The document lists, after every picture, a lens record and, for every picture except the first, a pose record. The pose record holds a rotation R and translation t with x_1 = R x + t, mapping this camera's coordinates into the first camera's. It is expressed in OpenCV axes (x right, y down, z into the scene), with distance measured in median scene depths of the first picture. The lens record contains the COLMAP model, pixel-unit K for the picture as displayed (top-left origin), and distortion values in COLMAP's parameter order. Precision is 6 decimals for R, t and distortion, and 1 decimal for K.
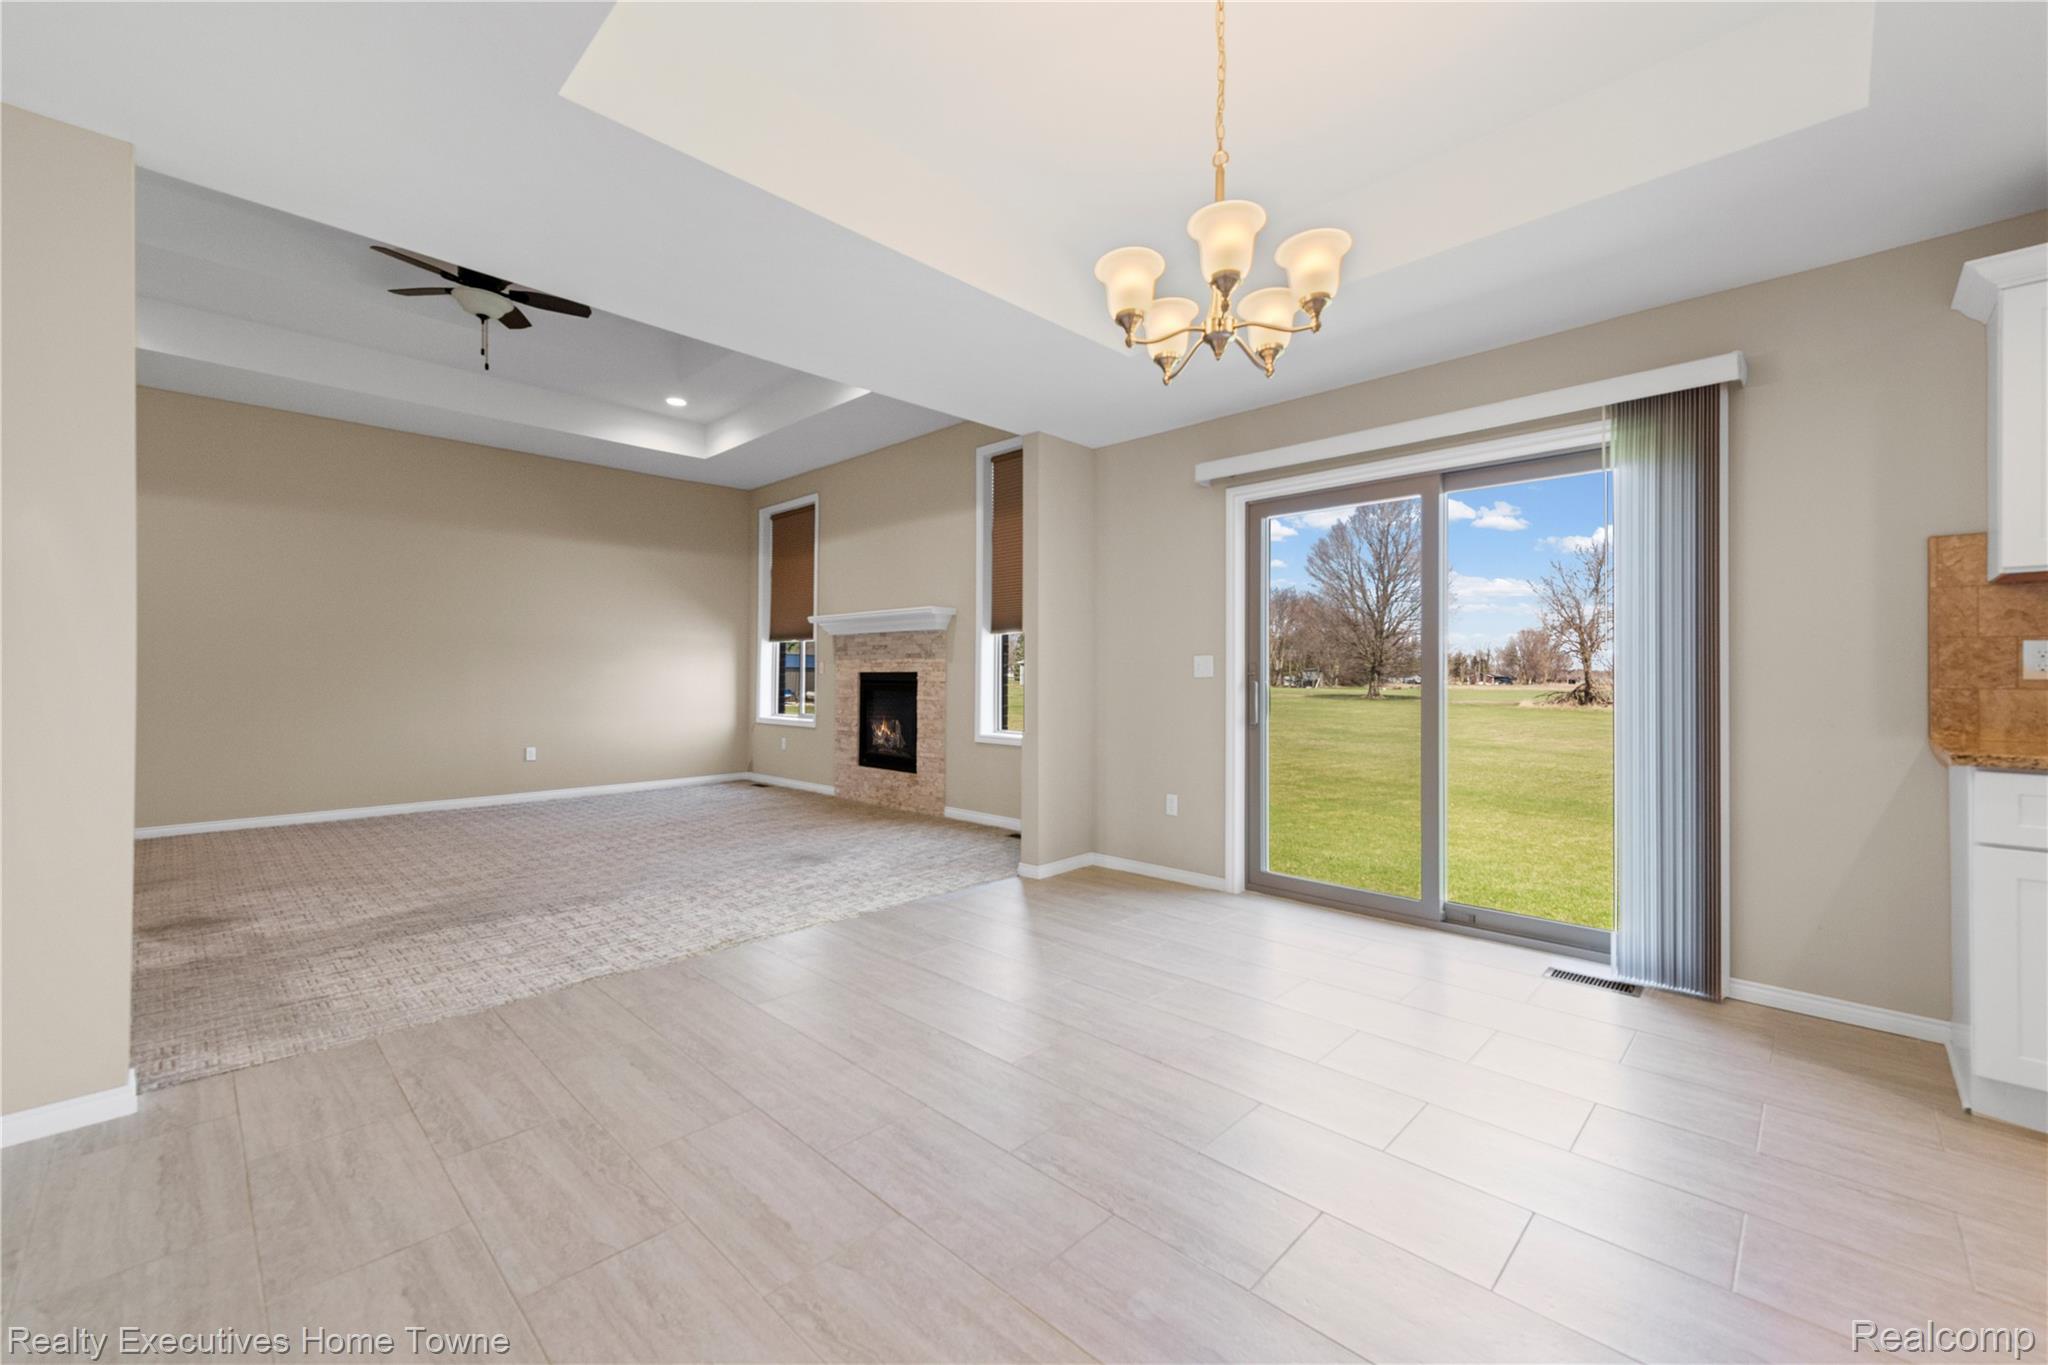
lens RADIAL K [[818.5, 0, 1034.9], [0, 818.5, 676.5], [0, 0, 1]] dist [0.020362, -0.002794]
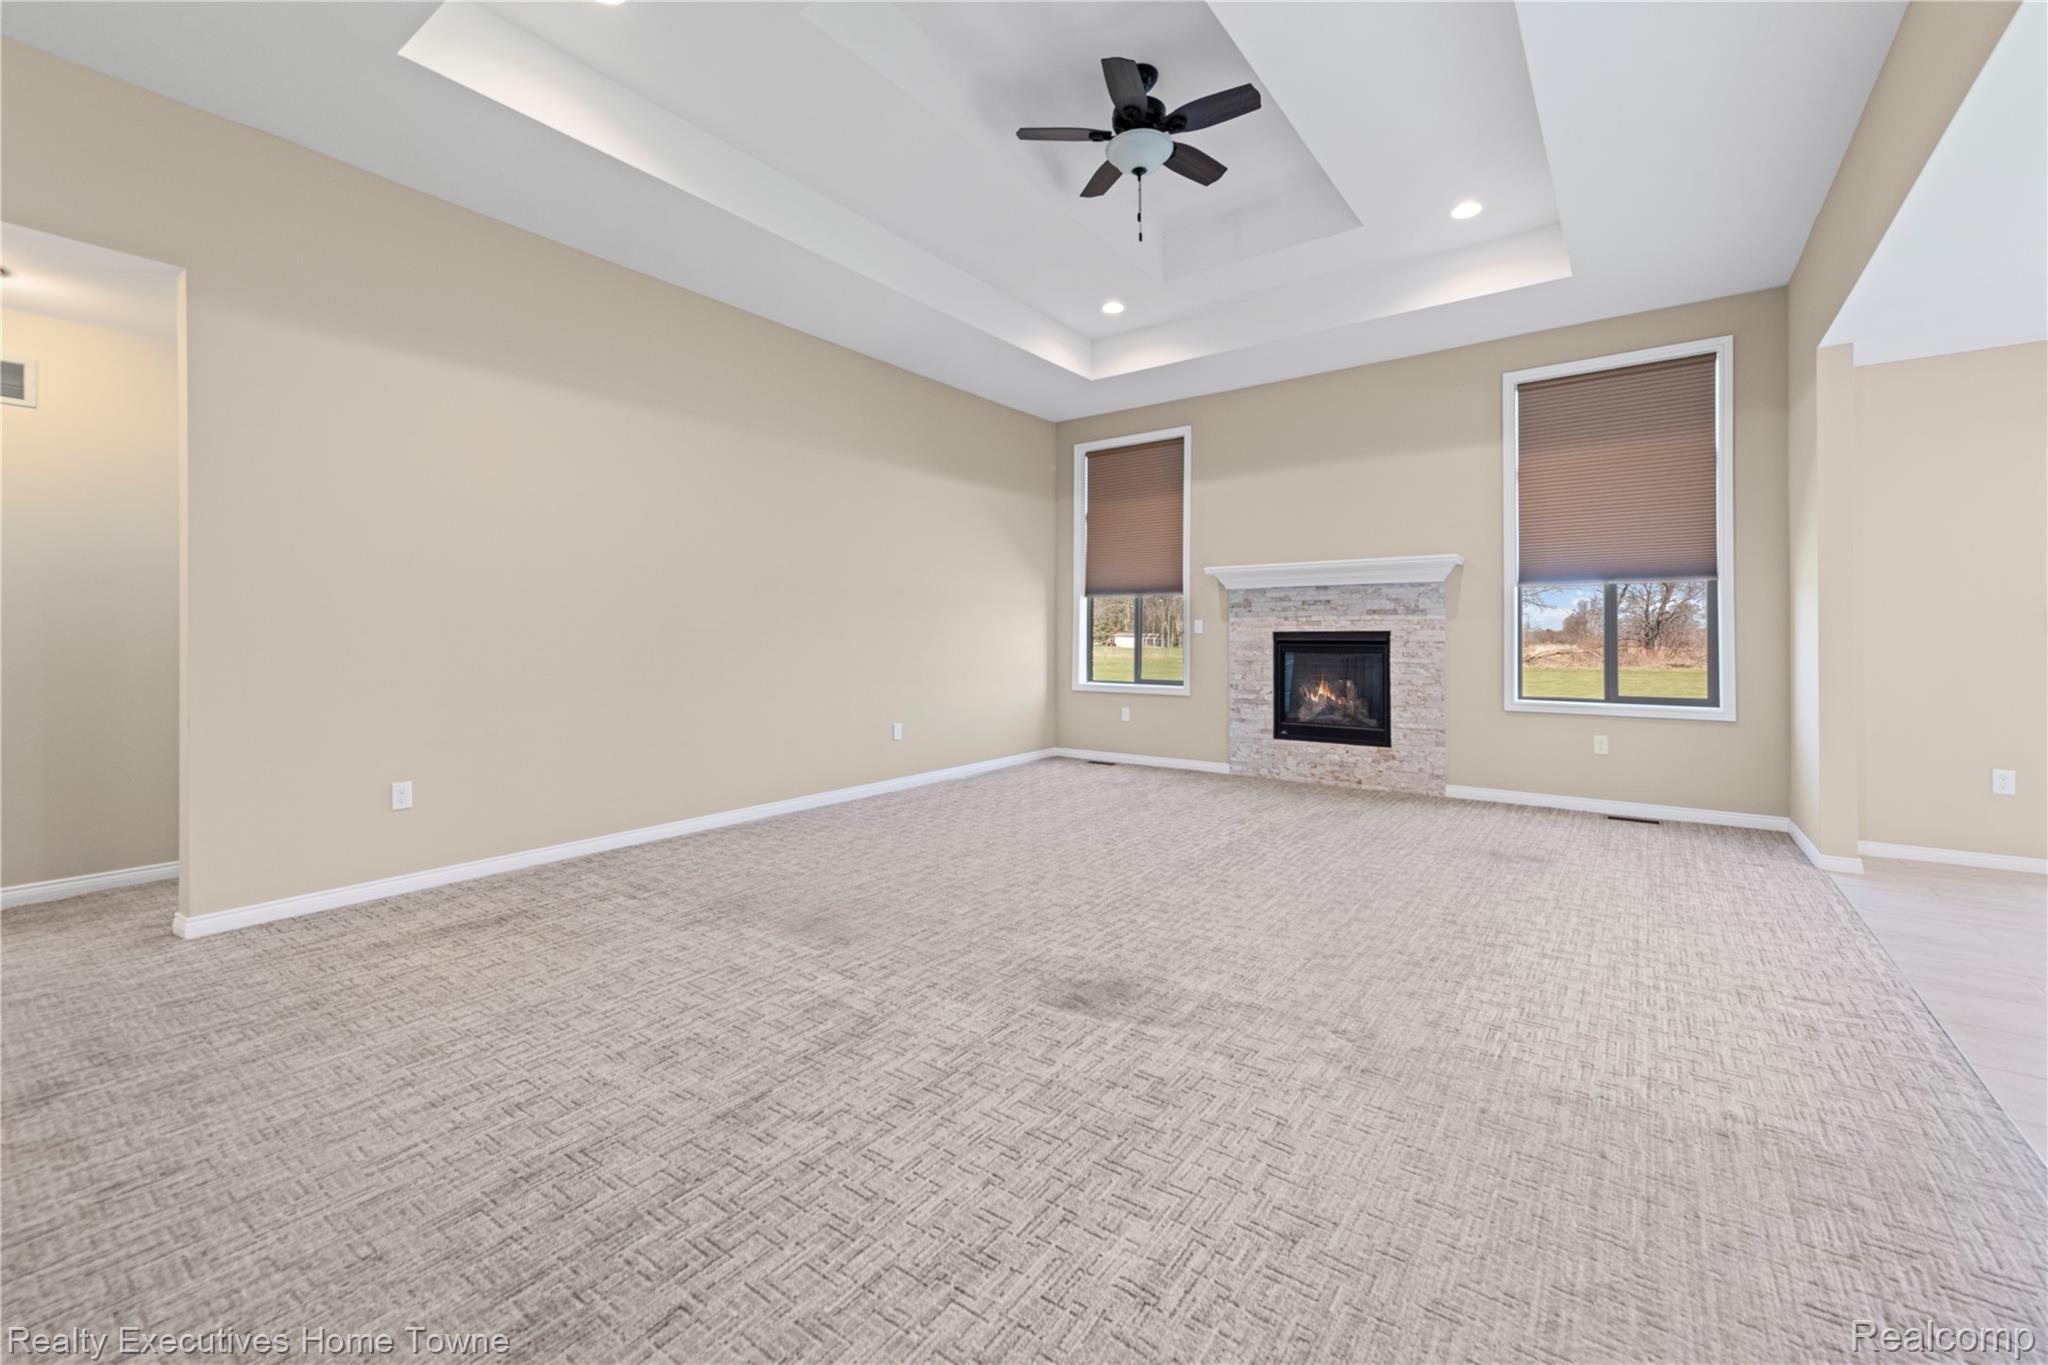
lens RADIAL K [[818.5, 0, 1035.7], [0, 818.5, 635.1], [0, 0, 1]] dist [0.020362, -0.002794]
pose [[0.990426, -0.003634, 0.137999, -0.656186], [0.004313, 0.999980, -0.004625, 0.001826], [-0.137979, 0.005176, 0.990422, 0.190732]]
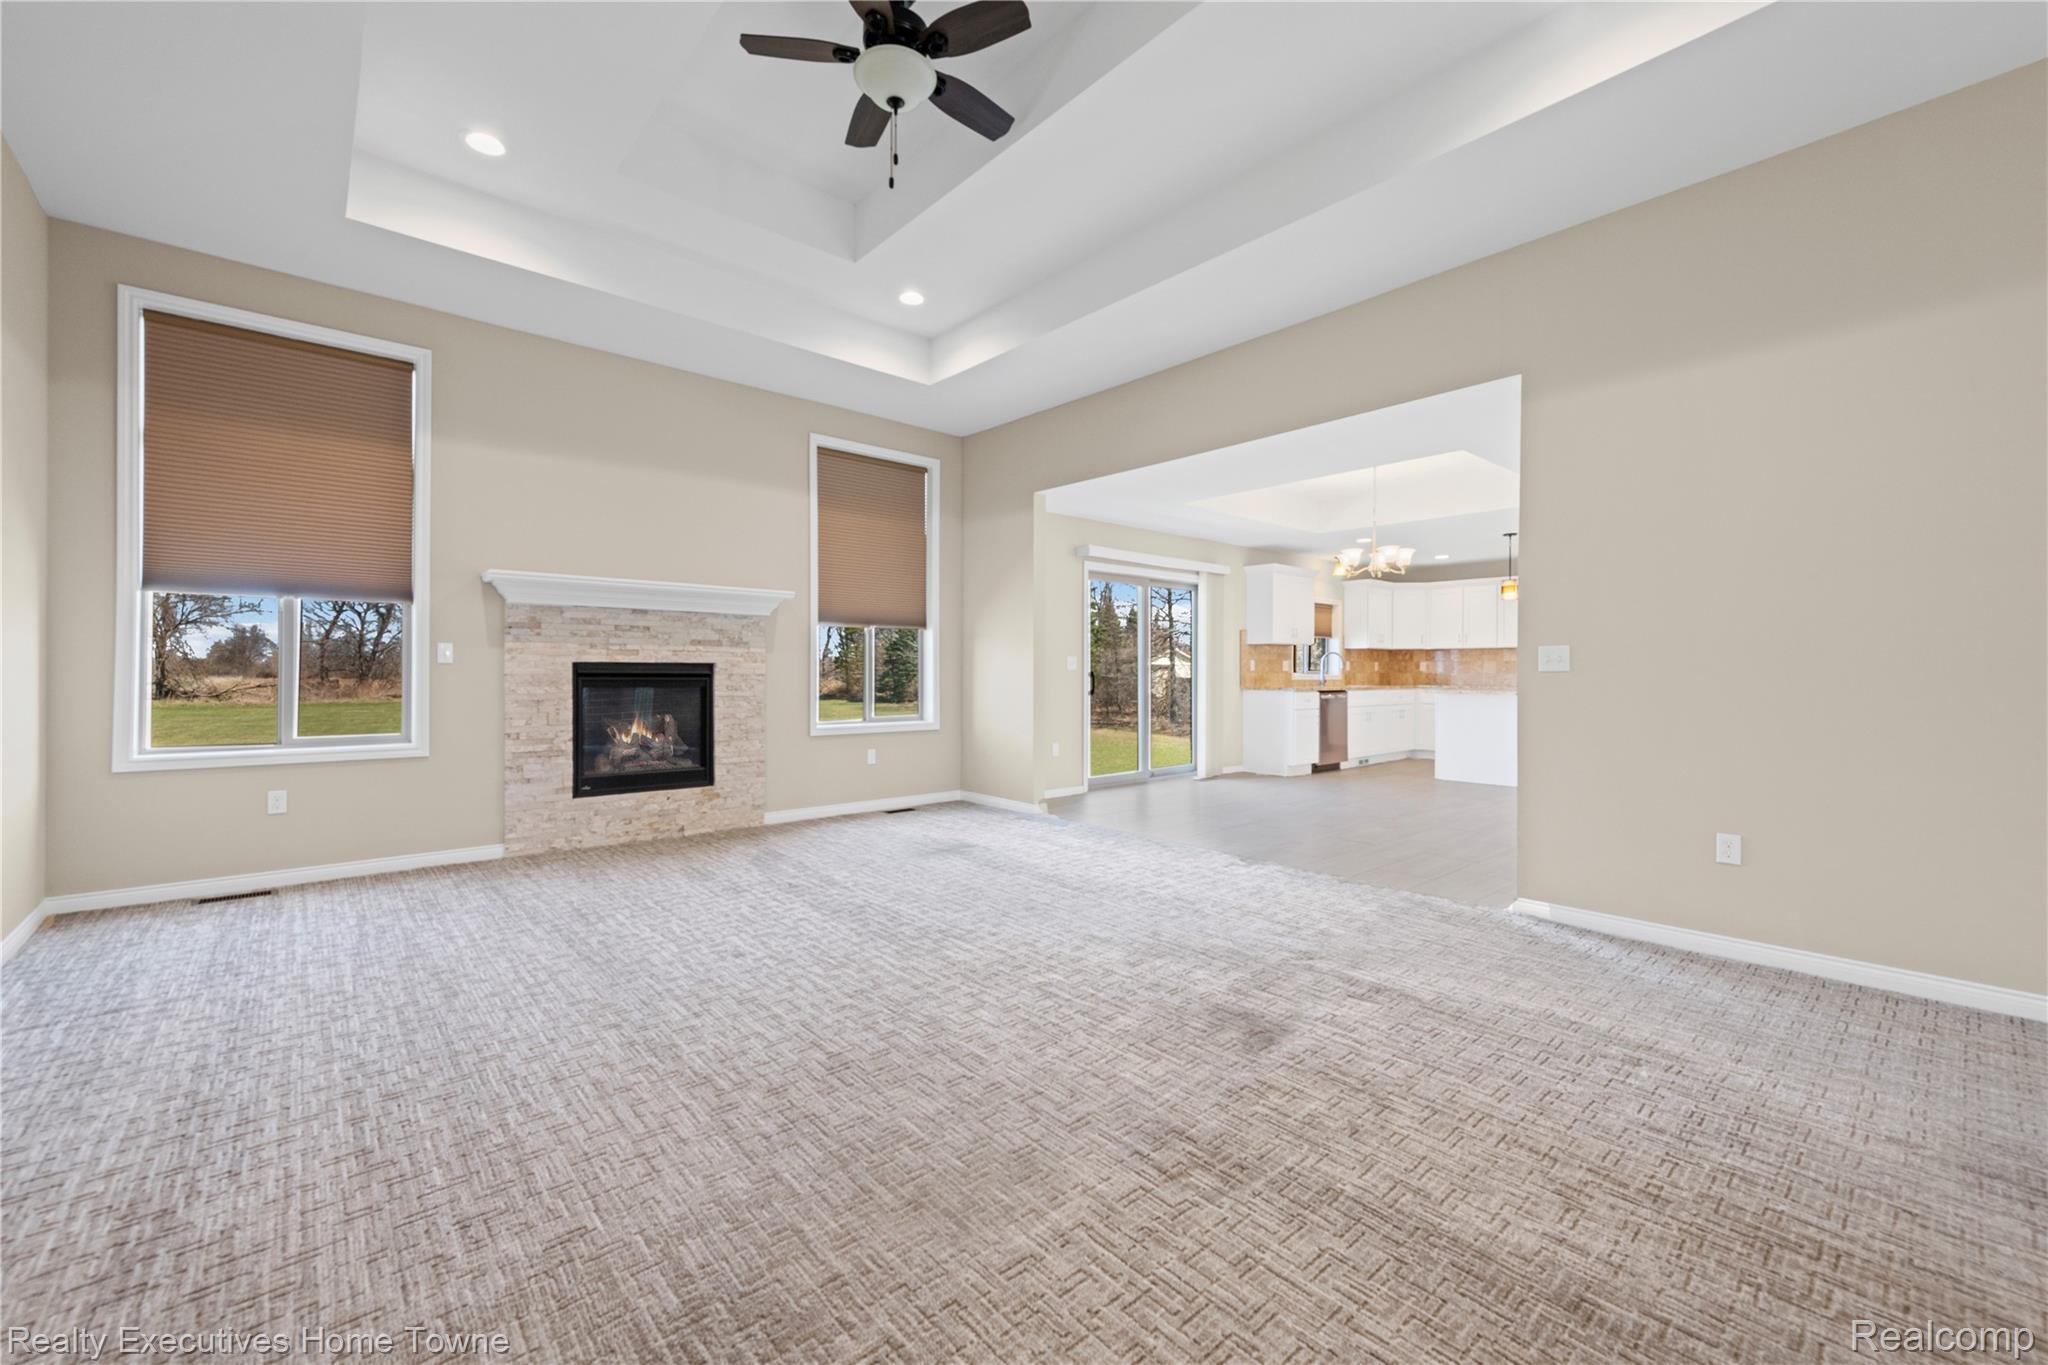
lens RADIAL K [[818.5, 0, 1023.6], [0, 818.5, 669.5], [0, 0, 1]] dist [0.020362, -0.002794]
pose [[0.090860, -0.001378, 0.995863, -0.969640], [-0.002178, 0.999996, 0.001582, -0.000534], [-0.995861, -0.002313, 0.090856, 0.630109]]
